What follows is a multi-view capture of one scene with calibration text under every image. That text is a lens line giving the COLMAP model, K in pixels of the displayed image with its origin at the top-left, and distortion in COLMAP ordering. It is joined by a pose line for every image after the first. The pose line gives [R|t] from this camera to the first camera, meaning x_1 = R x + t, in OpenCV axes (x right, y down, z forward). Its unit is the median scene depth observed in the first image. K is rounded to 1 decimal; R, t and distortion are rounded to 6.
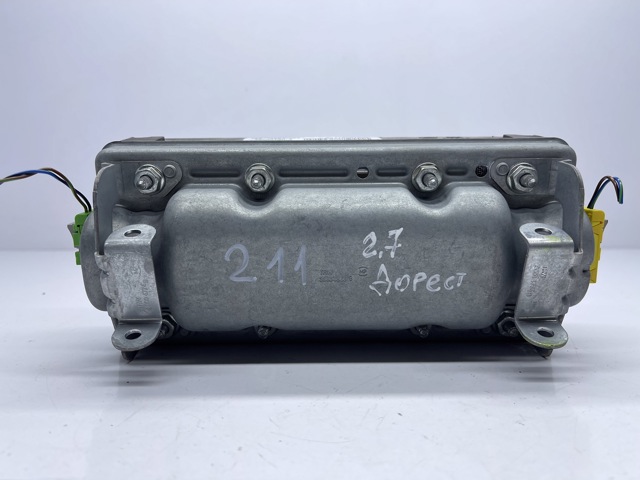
lens RADIAL K [[530.1, 0, 320.0], [0, 530.1, 240.0], [0, 0, 1]] dist [0.074868, -0.011076]
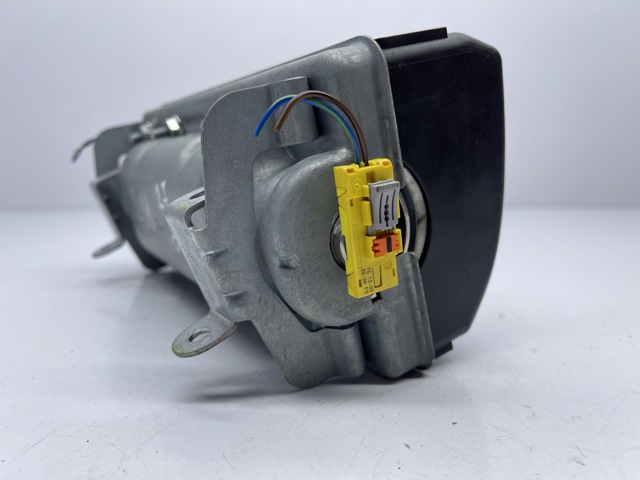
lens RADIAL K [[530.1, 0, 320.0], [0, 530.1, 240.0], [0, 0, 1]] dist [0.074868, -0.011076]
pose [[0.502026, 0.136961, -0.853939, 1.061613], [-0.048779, 0.990293, 0.130154, -0.052283], [0.863476, -0.023686, 0.503834, 0.751275]]
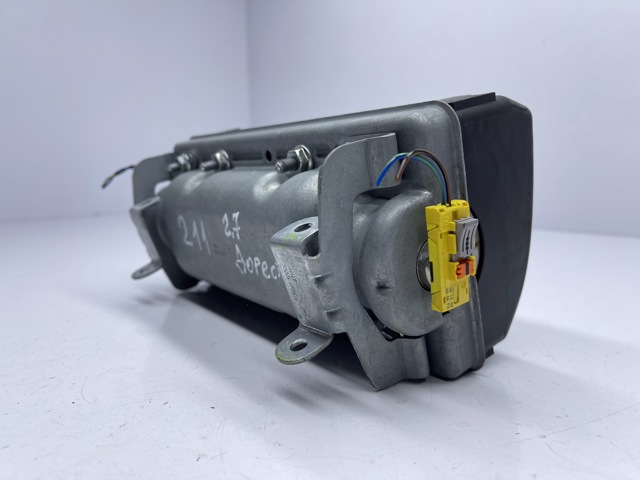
lens RADIAL K [[530.1, 0, 320.0], [0, 530.1, 240.0], [0, 0, 1]] dist [0.074868, -0.011076]
pose [[0.586297, 0.109891, -0.802608, 1.066394], [-0.053647, 0.993849, 0.096886, -0.075124], [0.808318, -0.013747, 0.588586, 0.506552]]
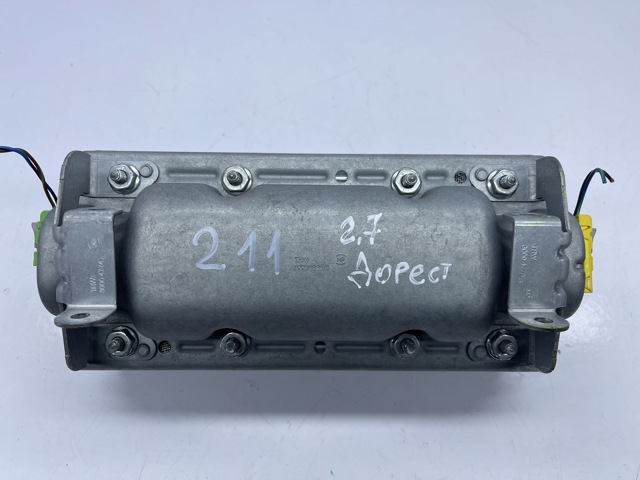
lens RADIAL K [[530.1, 0, 320.0], [0, 530.1, 240.0], [0, 0, 1]] dist [0.074868, -0.011076]
pose [[0.999866, 0.015540, 0.005126, 0.039521], [-0.012955, 0.943105, -0.332242, 0.335779], [-0.009997, 0.332131, 0.943180, 0.112479]]
